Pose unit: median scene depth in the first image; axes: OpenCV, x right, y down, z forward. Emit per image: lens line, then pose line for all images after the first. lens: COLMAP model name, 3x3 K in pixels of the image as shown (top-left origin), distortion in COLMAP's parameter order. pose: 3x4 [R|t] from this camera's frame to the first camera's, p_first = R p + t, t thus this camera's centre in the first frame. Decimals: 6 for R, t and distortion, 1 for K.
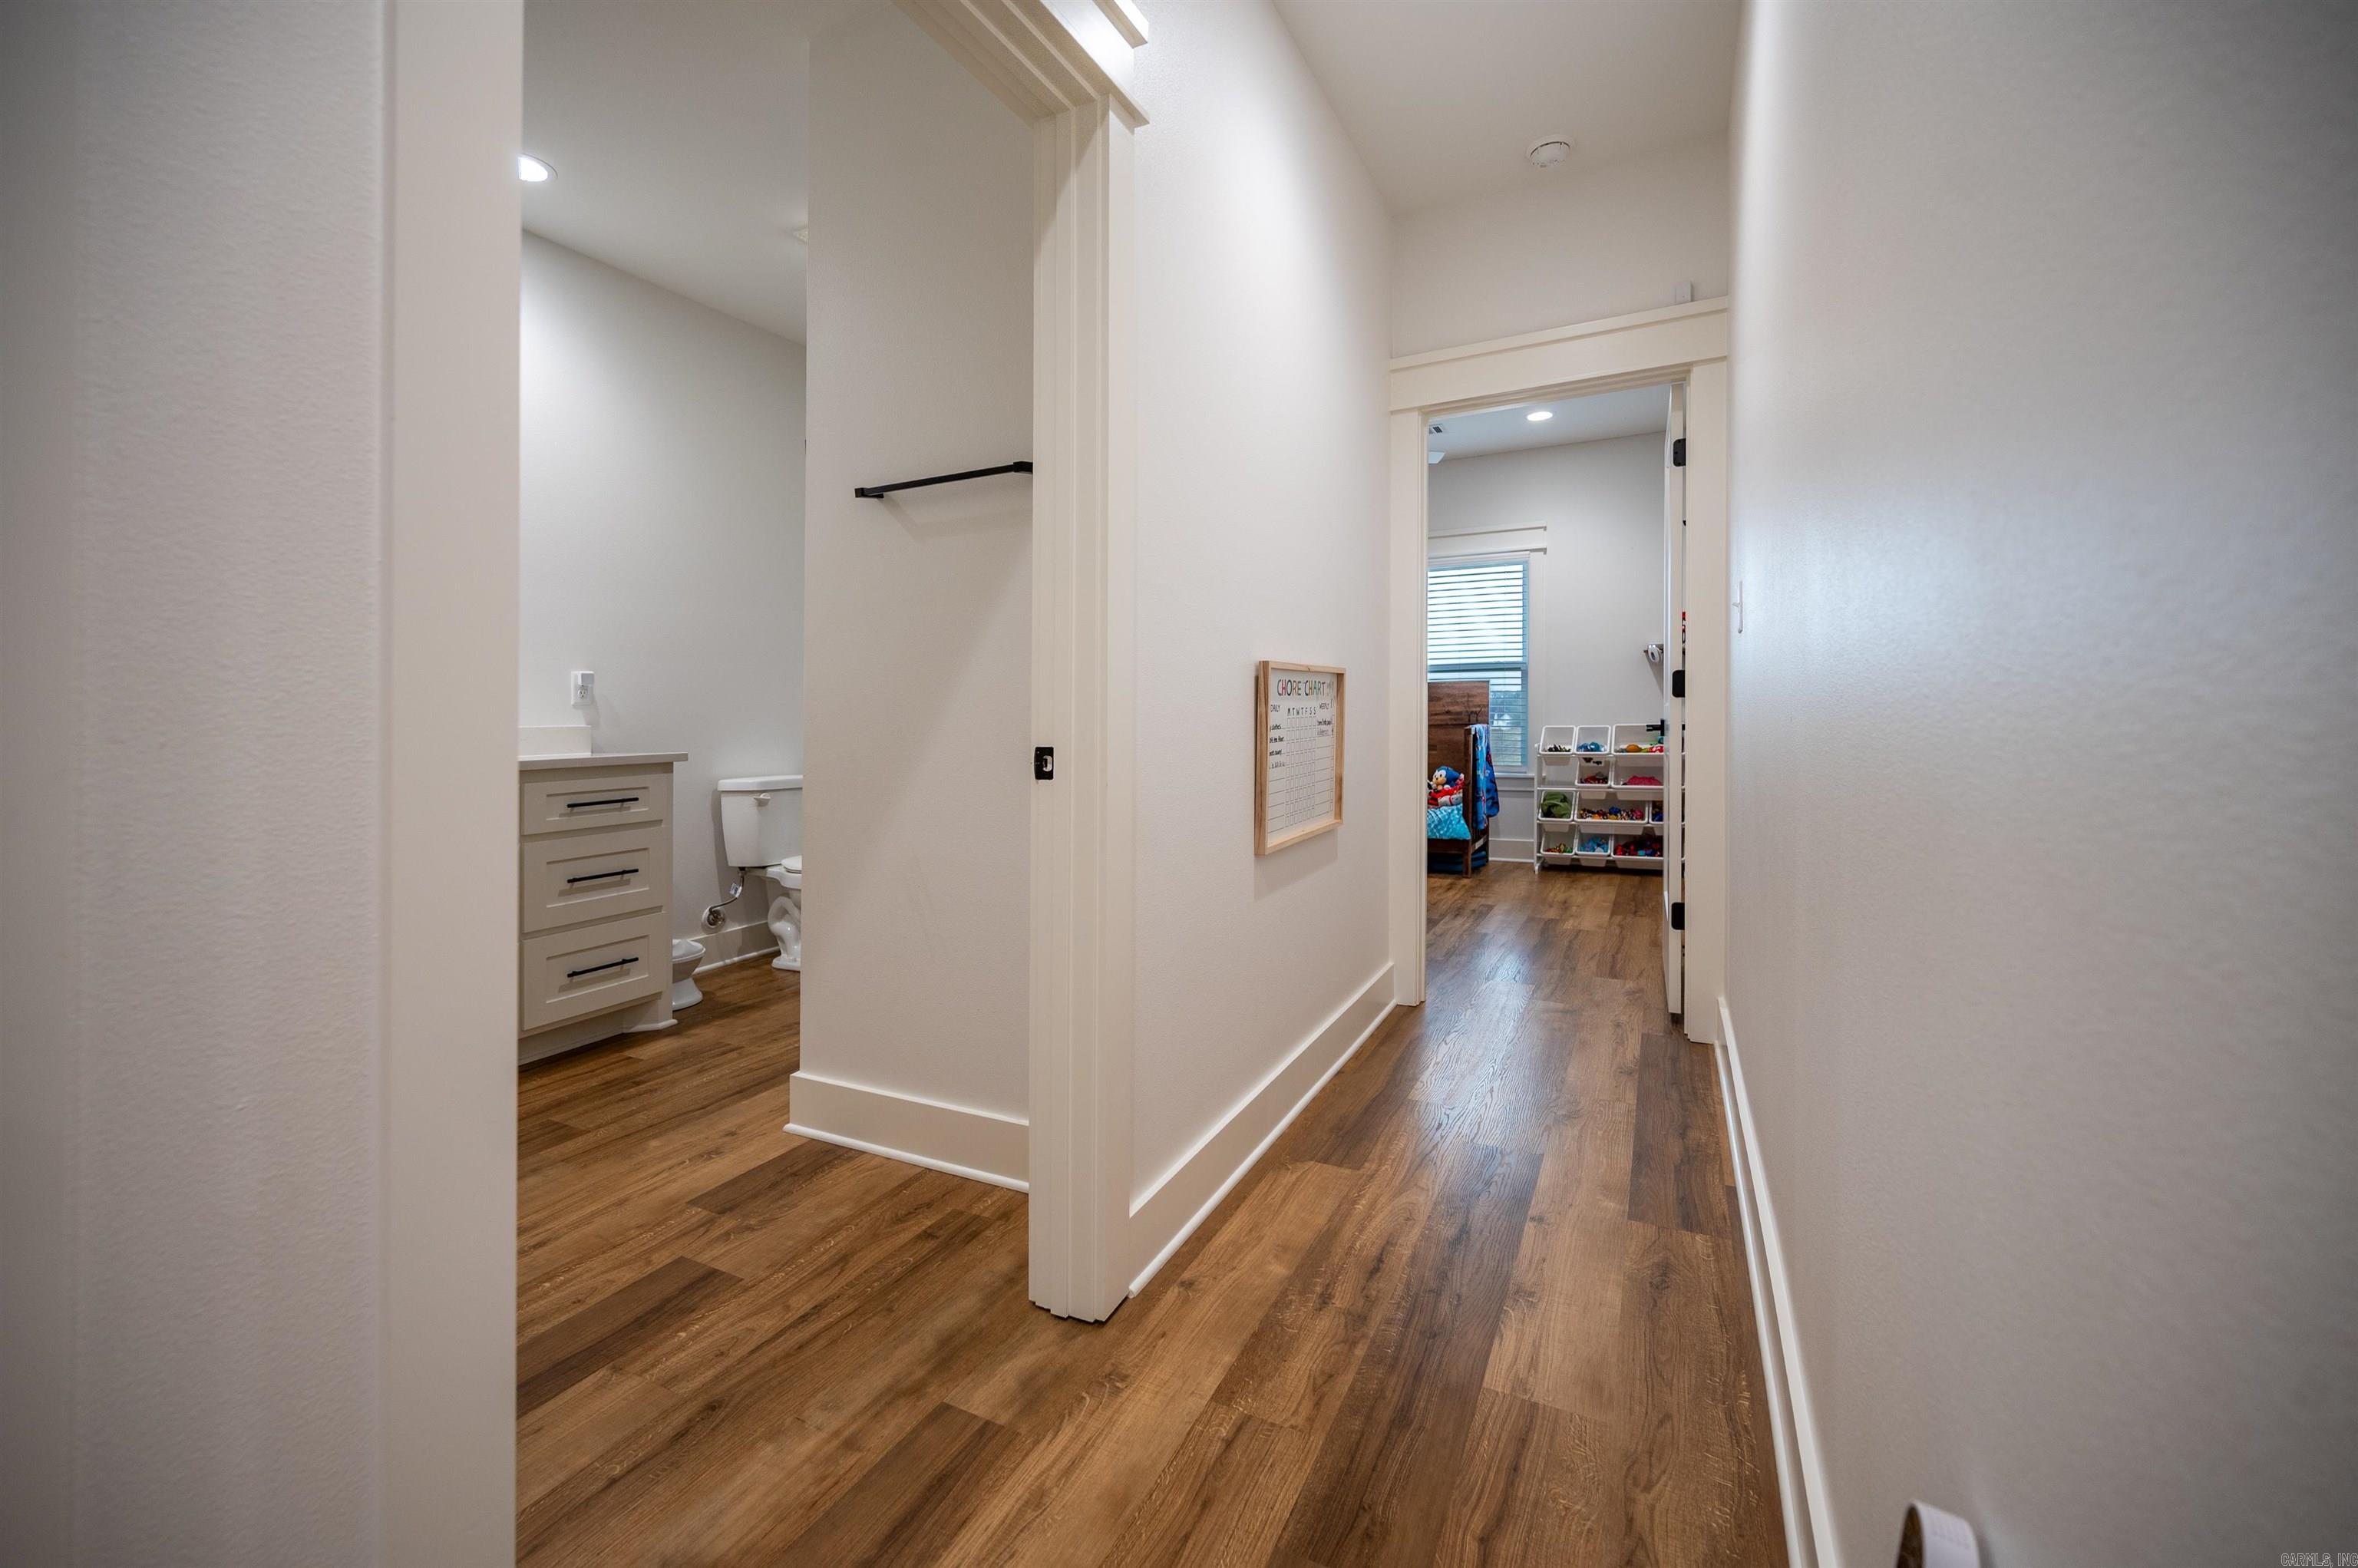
lens RADIAL K [[966.9, 0, 1174.4], [0, 966.9, 715.4], [0, 0, 1]] dist [0.000274, -0.000026]
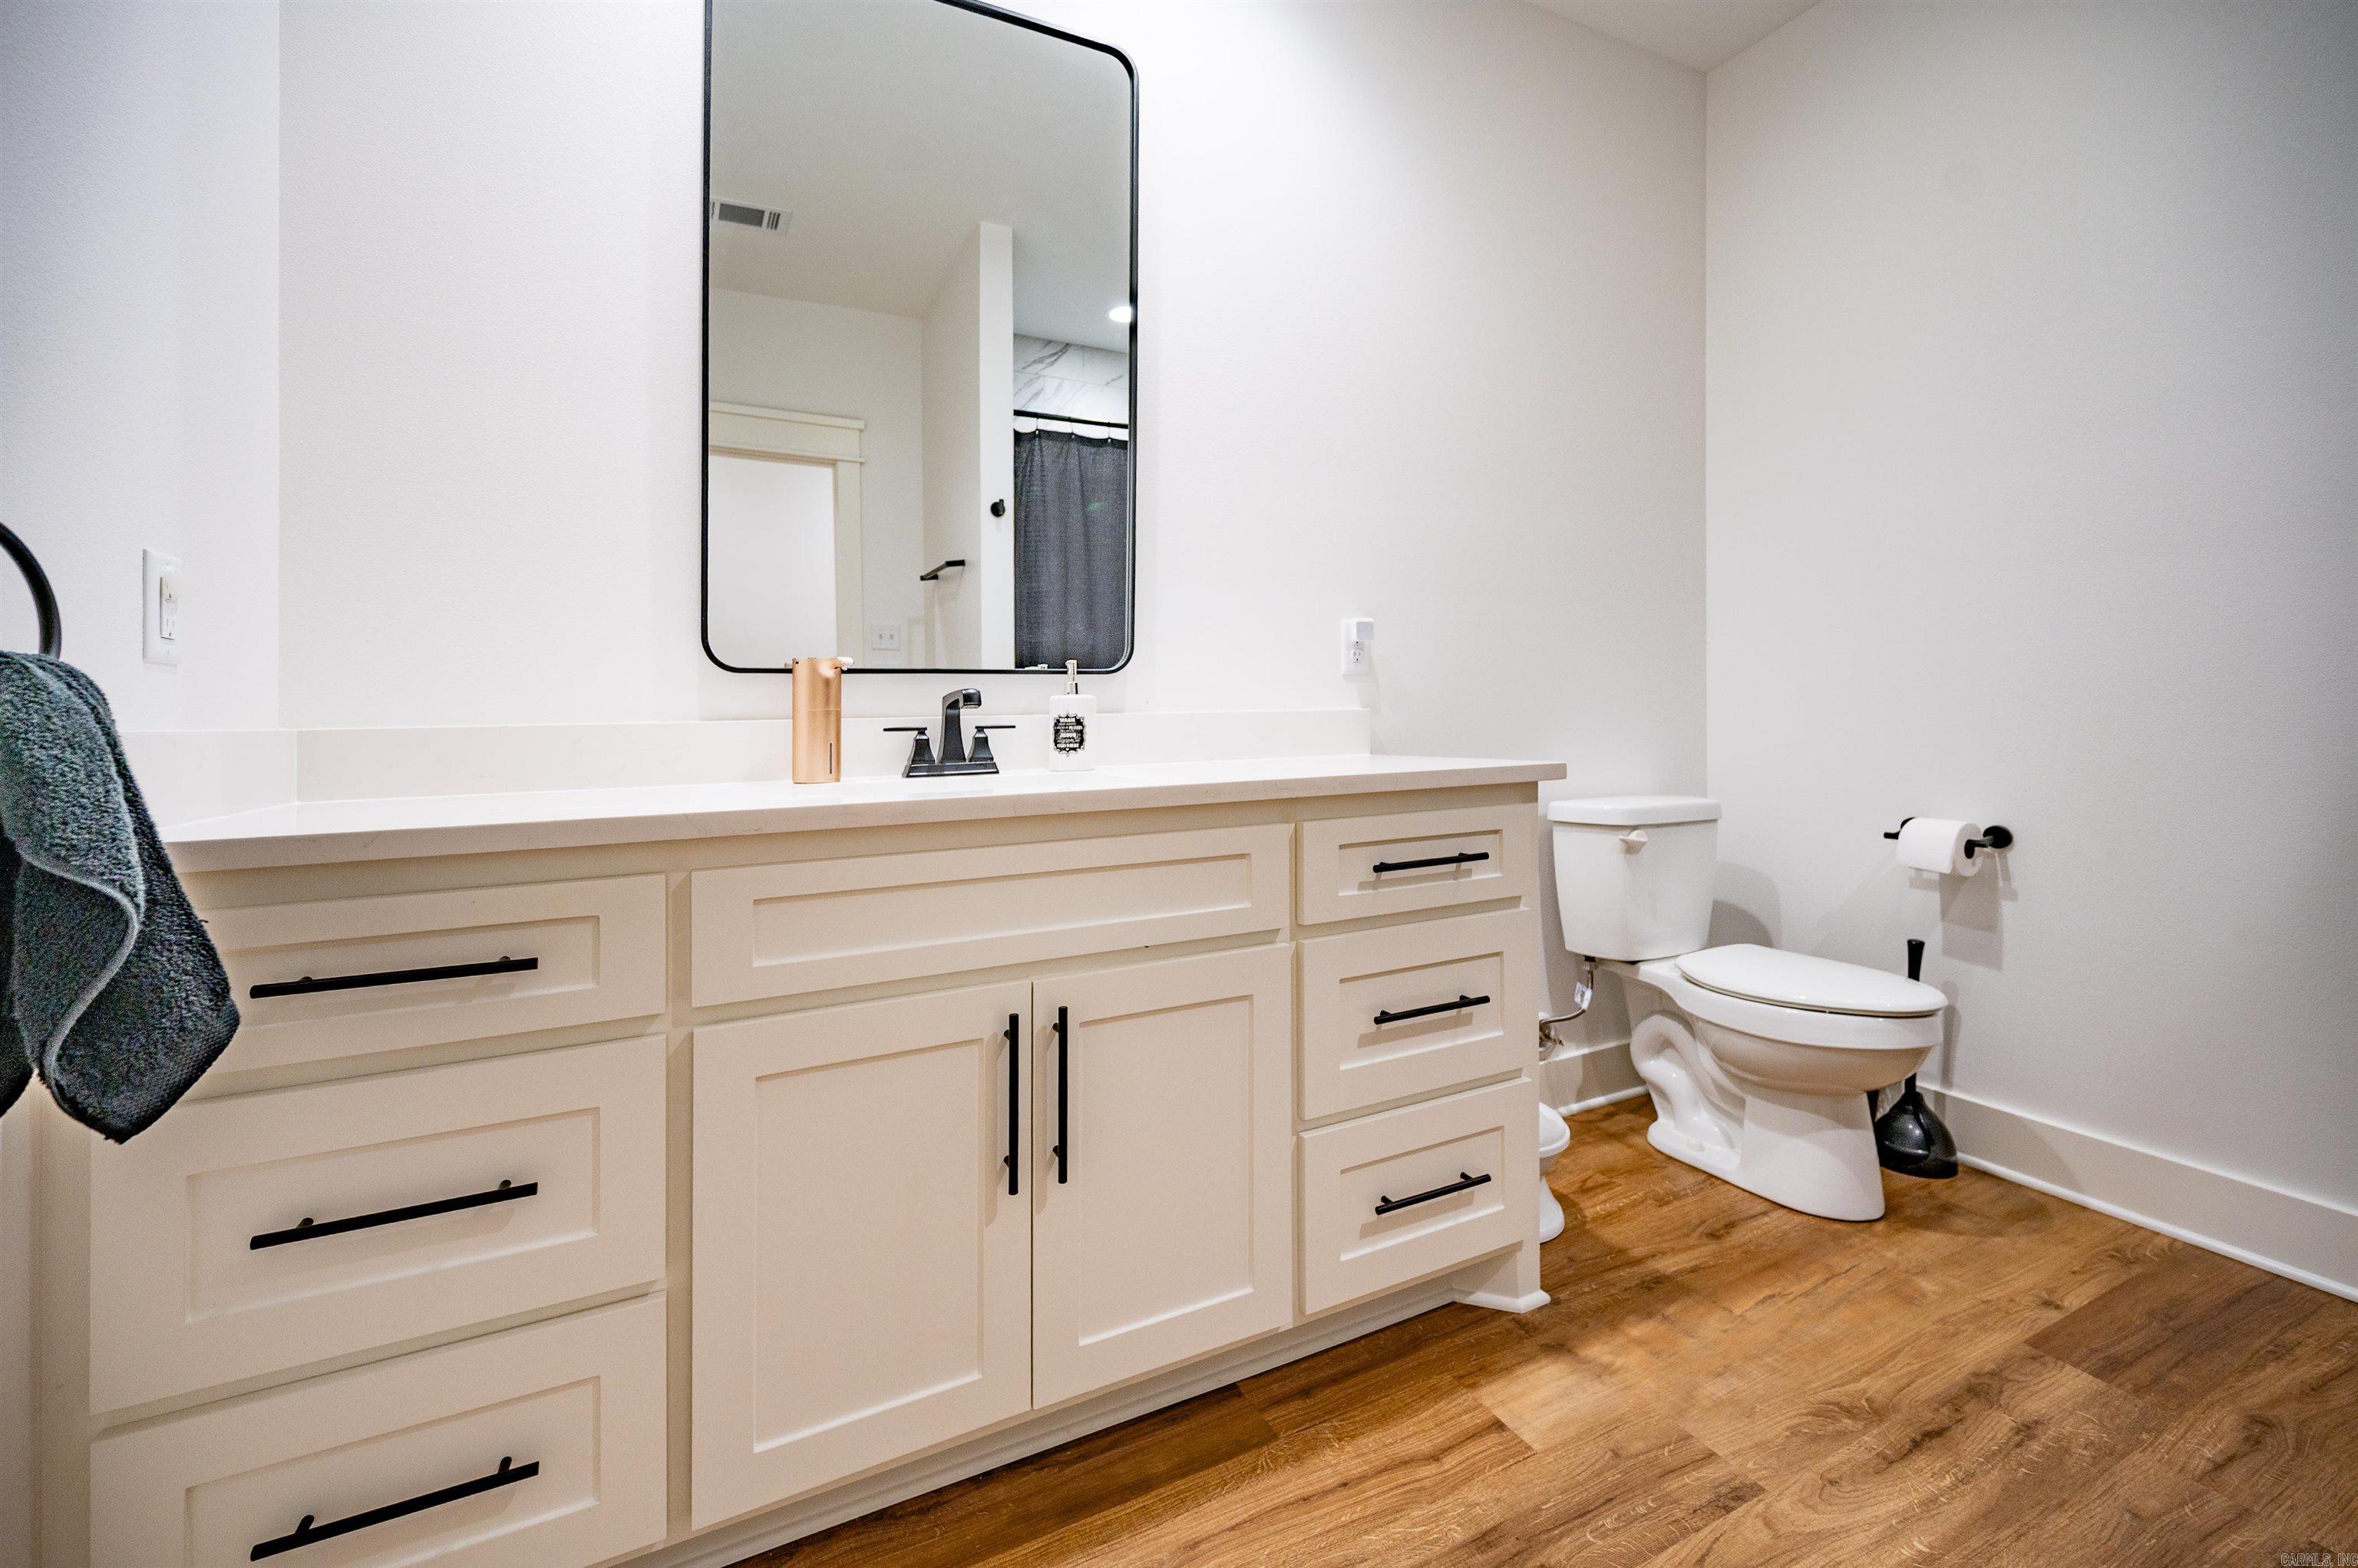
lens RADIAL K [[1000.7, 0, 1199.5], [0, 1000.7, 692.1], [0, 0, 1]] dist [-0.000402, -0.000289]
pose [[0.813548, -0.008223, -0.581439, -0.328881], [0.005559, 0.999964, -0.006365, 0.003915], [0.581471, 0.001947, 0.813565, 0.433699]]
